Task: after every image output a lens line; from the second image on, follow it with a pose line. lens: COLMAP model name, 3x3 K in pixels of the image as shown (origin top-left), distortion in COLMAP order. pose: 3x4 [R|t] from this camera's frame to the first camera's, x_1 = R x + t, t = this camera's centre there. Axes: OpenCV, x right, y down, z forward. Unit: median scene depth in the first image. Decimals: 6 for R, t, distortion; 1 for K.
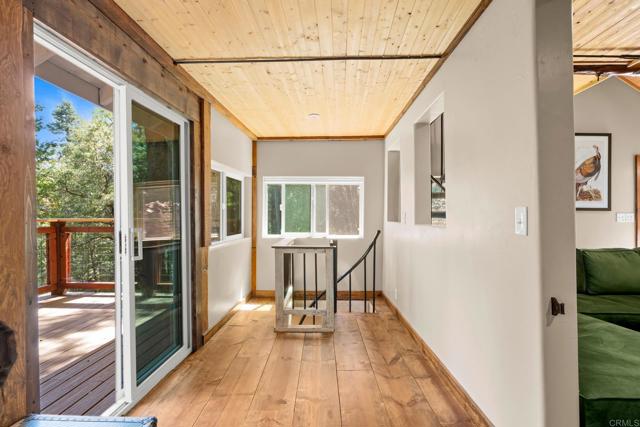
lens RADIAL K [[312.8, 0, 316.7], [0, 312.8, 216.8], [0, 0, 1]] dist [0.003423, 0.001536]
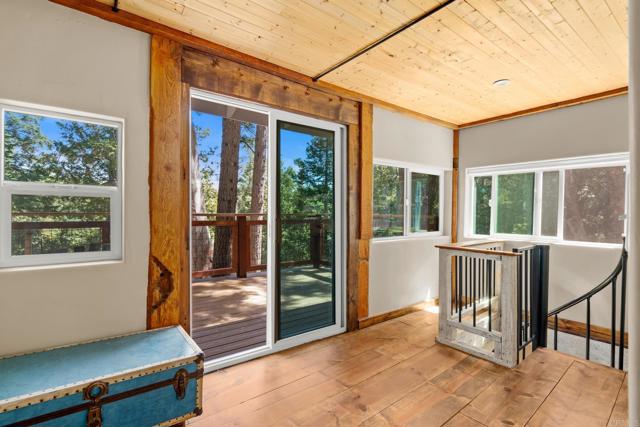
lens RADIAL K [[295.9, 0, 320.2], [0, 295.9, 217.5], [0, 0, 1]] dist [-0.005552, 0.000820]
pose [[0.646521, 0.018501, -0.762672, 0.217132], [-0.014568, 0.999823, 0.011904, 0.007006], [0.762757, 0.003415, 0.646676, 0.154277]]
